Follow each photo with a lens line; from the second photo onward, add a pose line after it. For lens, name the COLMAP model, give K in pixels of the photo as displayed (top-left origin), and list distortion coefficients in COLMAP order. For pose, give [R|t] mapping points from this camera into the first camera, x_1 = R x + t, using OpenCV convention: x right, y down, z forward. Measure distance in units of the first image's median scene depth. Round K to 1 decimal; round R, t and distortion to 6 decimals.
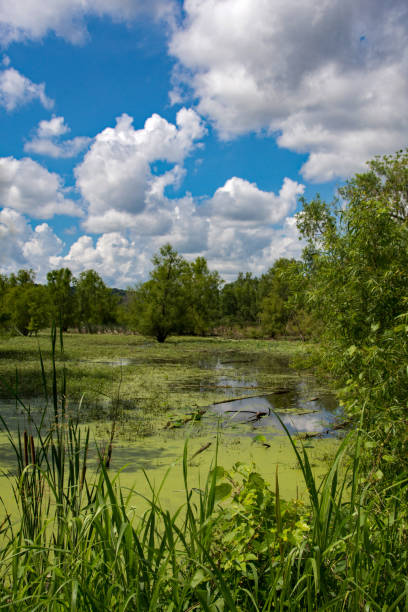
lens RADIAL K [[565.7, 0, 204.0], [0, 565.7, 306.0], [0, 0, 1]] dist [-0.182343, 0.619924]
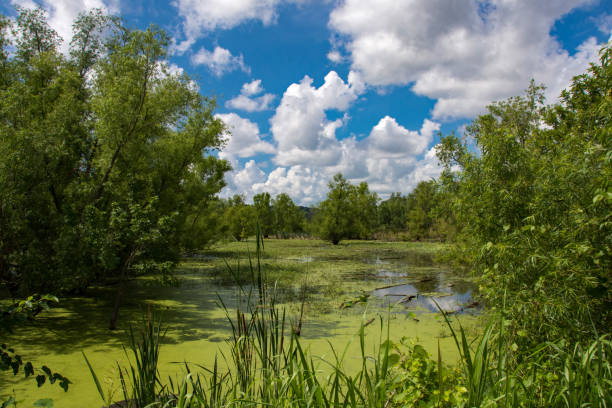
lens RADIAL K [[542.8, 0, 306.0], [0, 542.8, 204.0], [0, 0, 1]] dist [-0.173354, 0.149474]
pose [[0.987438, -0.022686, -0.156367, 0.059070], [0.025194, 0.999583, 0.014077, -0.053177], [0.155983, -0.017840, 0.987599, -0.299690]]
